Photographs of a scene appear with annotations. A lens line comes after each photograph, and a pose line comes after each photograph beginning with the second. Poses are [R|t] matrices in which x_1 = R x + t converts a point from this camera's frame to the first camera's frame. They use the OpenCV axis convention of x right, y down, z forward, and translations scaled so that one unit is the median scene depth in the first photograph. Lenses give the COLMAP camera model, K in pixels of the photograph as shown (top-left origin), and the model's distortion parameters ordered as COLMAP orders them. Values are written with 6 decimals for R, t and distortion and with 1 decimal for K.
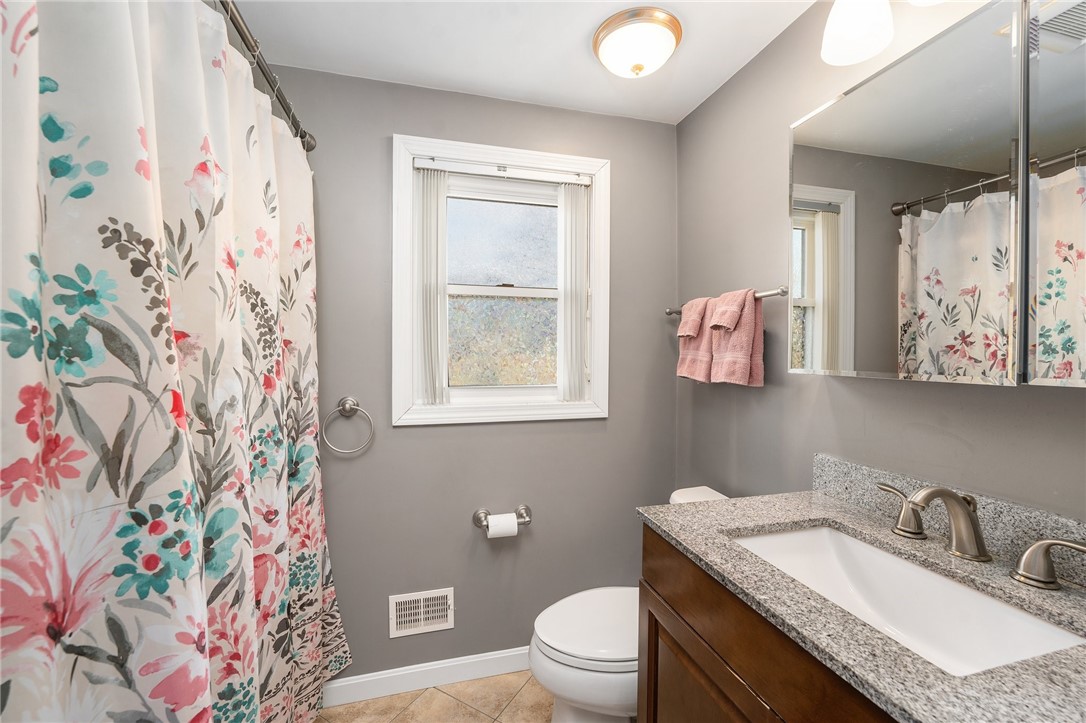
lens RADIAL K [[441.0, 0, 542.4], [0, 441.0, 368.1], [0, 0, 1]] dist [-0.008715, 0.000560]
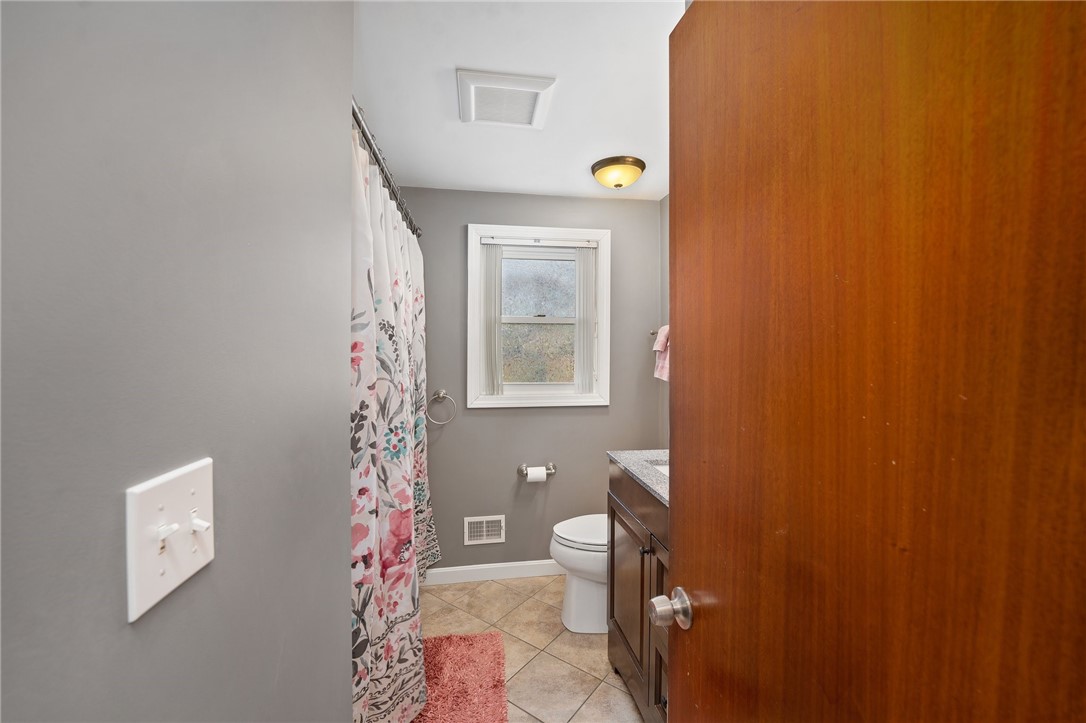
lens RADIAL K [[441.0, 0, 545.7], [0, 441.0, 358.5], [0, 0, 1]] dist [-0.008715, 0.000560]
pose [[0.994410, -0.000471, -0.105587, 0.123724], [-0.001602, 0.999808, -0.019549, -0.018914], [0.105576, 0.019609, 0.994218, -0.635314]]
